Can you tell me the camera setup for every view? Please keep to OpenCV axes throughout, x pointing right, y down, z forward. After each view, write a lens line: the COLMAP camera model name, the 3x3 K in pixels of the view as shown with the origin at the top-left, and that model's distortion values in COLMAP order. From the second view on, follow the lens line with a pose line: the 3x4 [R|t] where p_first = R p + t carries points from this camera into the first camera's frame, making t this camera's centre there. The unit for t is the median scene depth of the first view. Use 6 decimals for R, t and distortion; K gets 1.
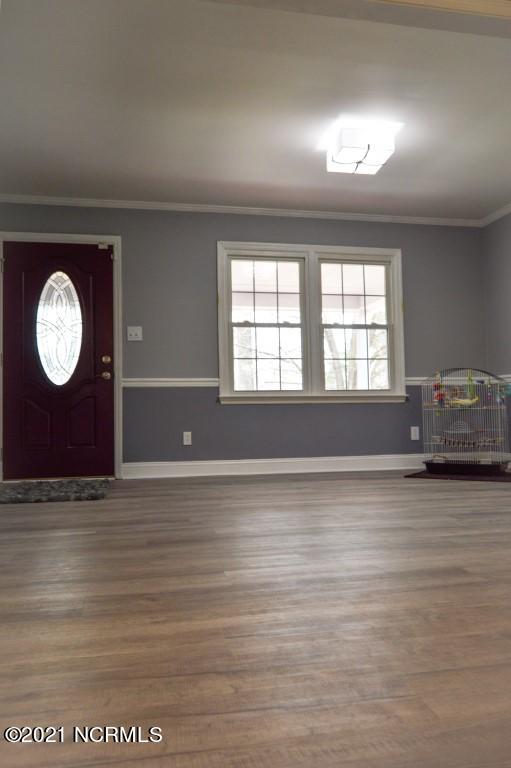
lens RADIAL K [[618.7, 0, 255.5], [0, 618.7, 384.0], [0, 0, 1]] dist [-0.010410, 0.000611]
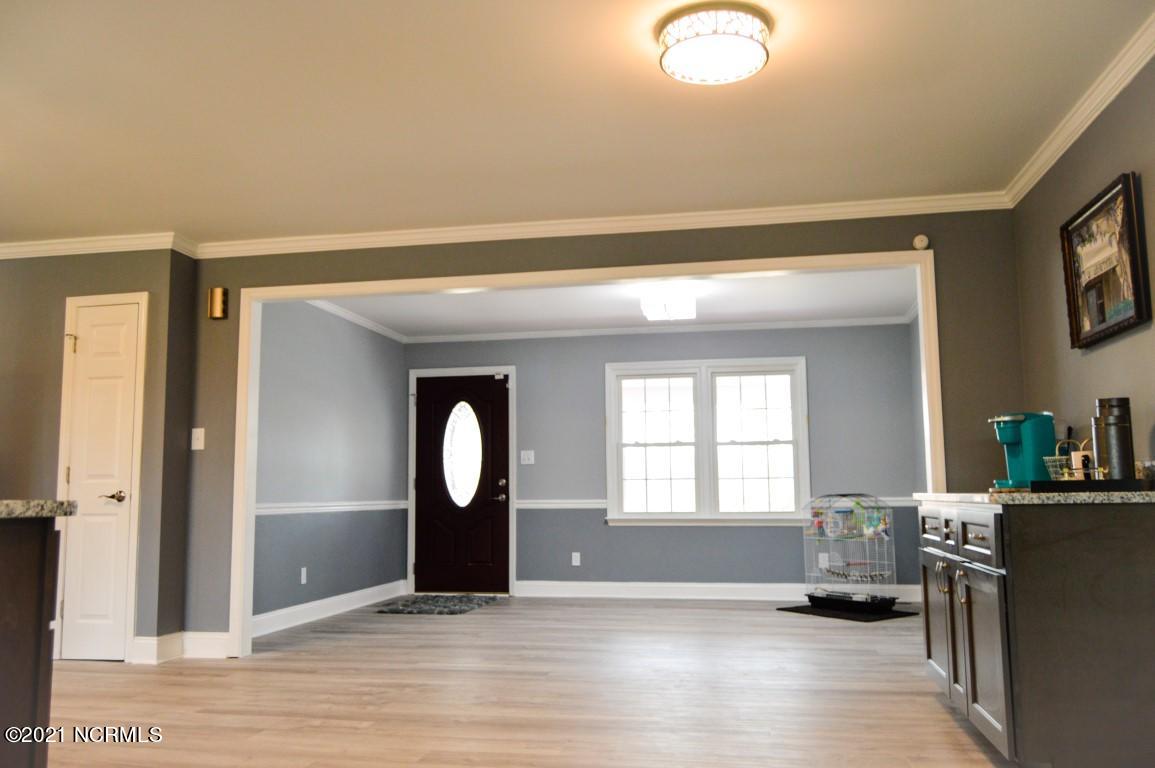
lens RADIAL K [[926.8, 0, 577.5], [0, 926.8, 384.0], [0, 0, 1]] dist [-0.012471, -0.000507]
pose [[0.920615, -0.037848, -0.388633, 0.502107], [0.012232, 0.997598, -0.068178, -0.097416], [0.390280, 0.058012, 0.918867, -0.425709]]
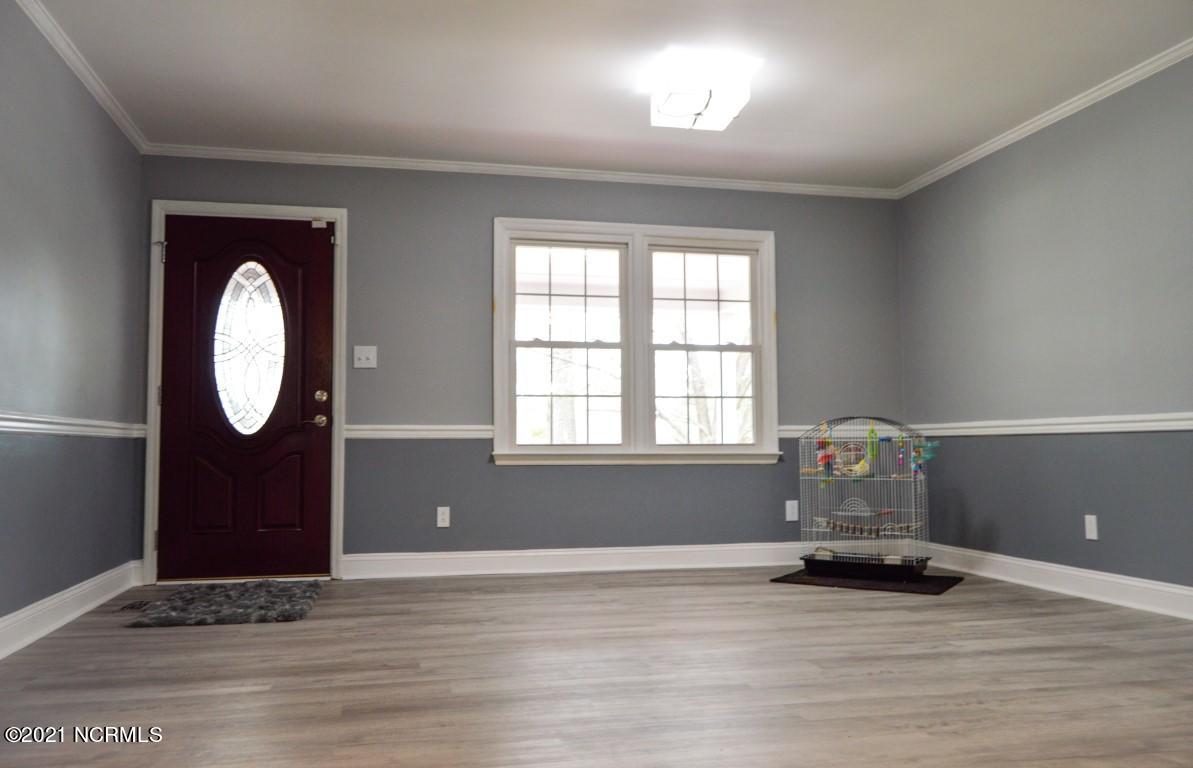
lens RADIAL K [[947.3, 0, 600.0], [0, 947.3, 384.5], [0, 0, 1]] dist [-0.005529, 0.000488]
pose [[0.999805, 0.012865, 0.014985, 0.039430], [-0.012605, 0.999771, -0.017270, -0.037832], [-0.015204, 0.017078, 0.999739, -0.010109]]
